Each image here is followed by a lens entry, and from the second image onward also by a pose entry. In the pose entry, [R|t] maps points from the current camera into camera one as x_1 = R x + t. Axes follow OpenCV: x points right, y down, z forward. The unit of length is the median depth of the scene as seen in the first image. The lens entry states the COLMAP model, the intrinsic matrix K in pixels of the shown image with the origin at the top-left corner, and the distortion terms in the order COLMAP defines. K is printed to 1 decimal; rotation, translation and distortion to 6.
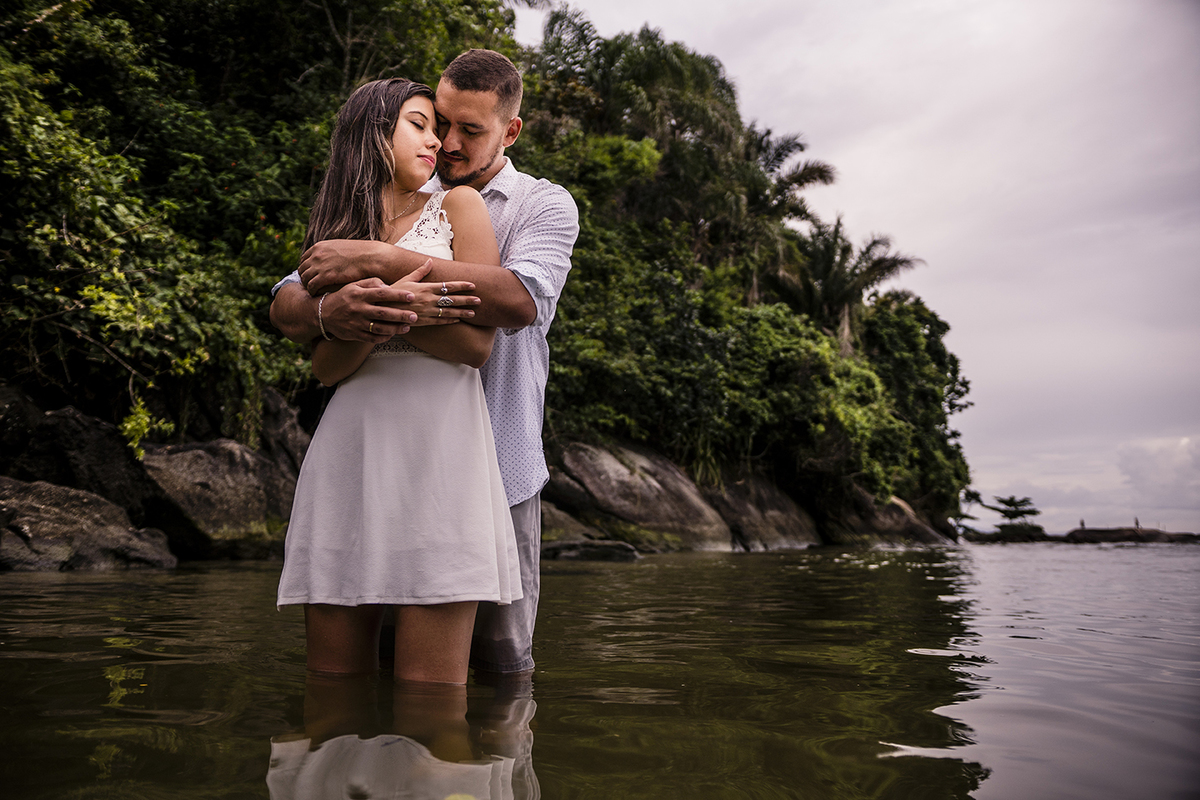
lens RADIAL K [[943.6, 0, 601.7], [0, 943.6, 401.9], [0, 0, 1]] dist [-0.053079, 0.018253]
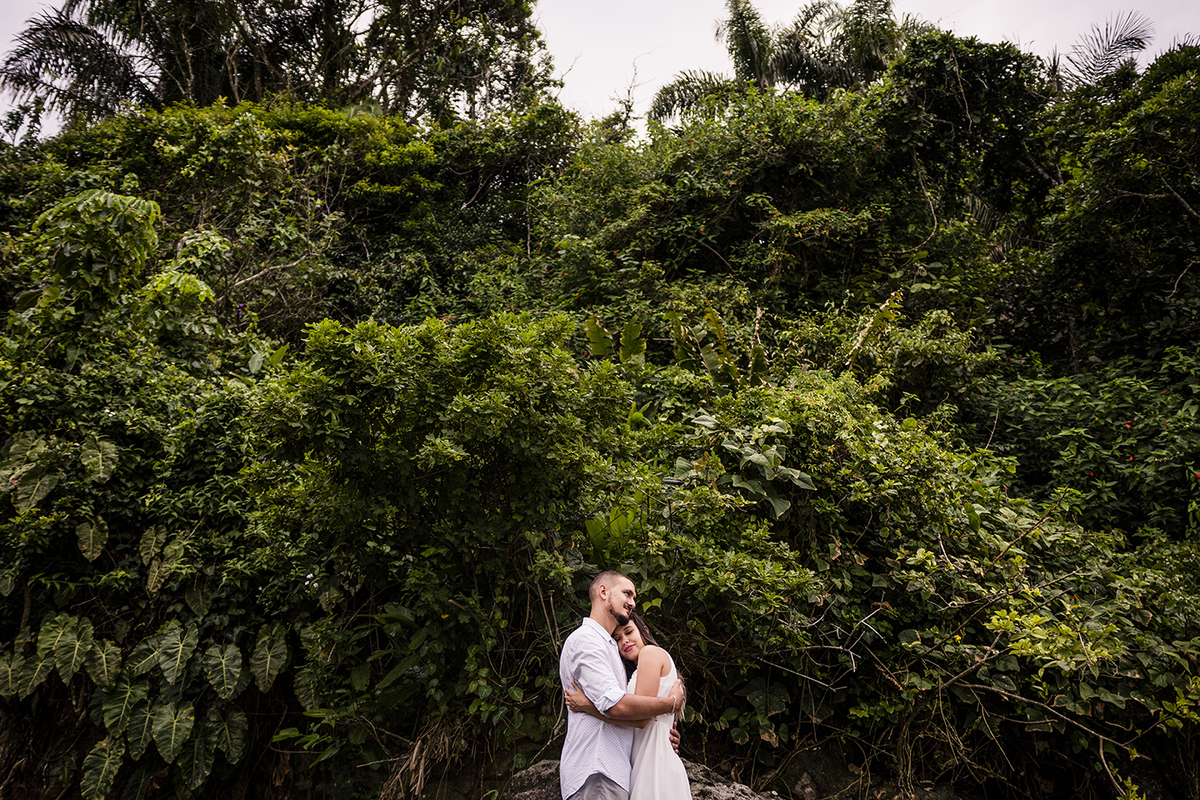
lens RADIAL K [[1072.1, 0, 598.0], [0, 1072.1, 402.1], [0, 0, 1]] dist [0.000937, 0.004124]
pose [[0.633861, -0.383821, -0.671492, -0.128134], [0.140381, 0.910852, -0.388125, -0.004394], [0.760601, 0.151752, 0.631235, 0.222180]]
